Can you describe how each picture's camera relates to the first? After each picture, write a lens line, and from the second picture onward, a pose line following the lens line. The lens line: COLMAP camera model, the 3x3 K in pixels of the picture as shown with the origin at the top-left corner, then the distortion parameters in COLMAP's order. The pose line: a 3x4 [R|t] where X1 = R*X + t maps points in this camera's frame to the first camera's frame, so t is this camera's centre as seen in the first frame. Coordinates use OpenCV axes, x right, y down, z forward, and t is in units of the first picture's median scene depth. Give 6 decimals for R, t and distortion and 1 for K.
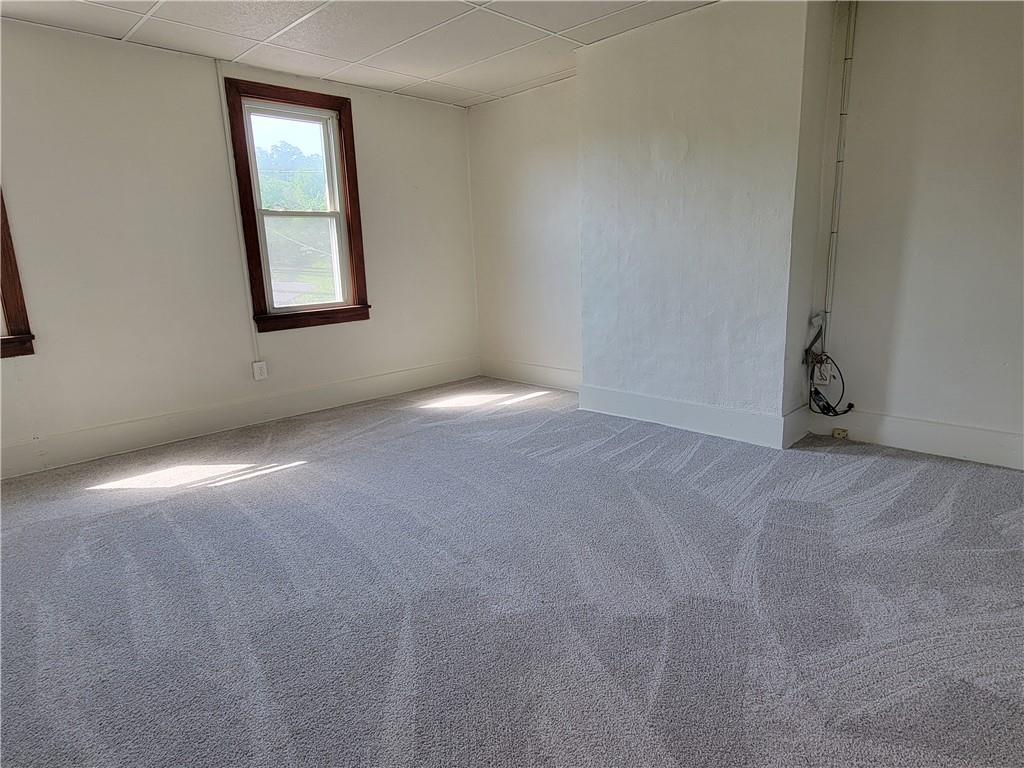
lens RADIAL K [[602.0, 0, 514.9], [0, 602.0, 381.8], [0, 0, 1]] dist [0.003330, 0.004777]
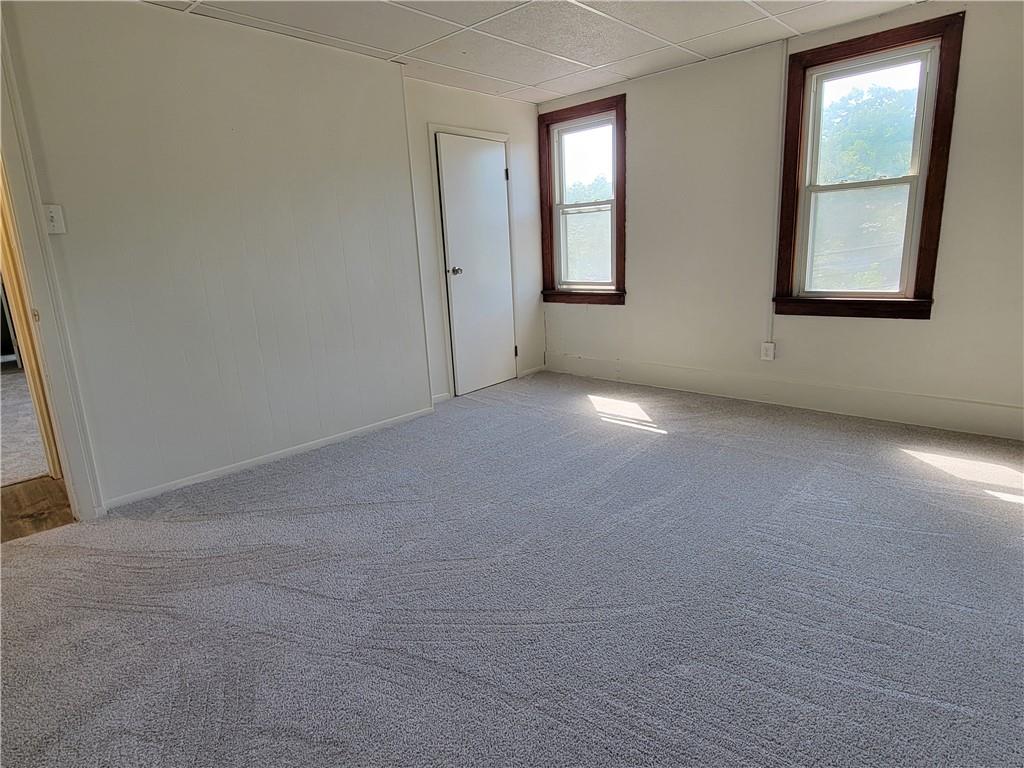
lens RADIAL K [[602.0, 0, 516.4], [0, 602.0, 377.5], [0, 0, 1]] dist [0.003330, 0.004777]
pose [[0.020168, 0.237174, -0.971258, 0.626804], [-0.176287, 0.957079, 0.230051, -0.152836], [0.984132, 0.166581, 0.061113, 0.614032]]
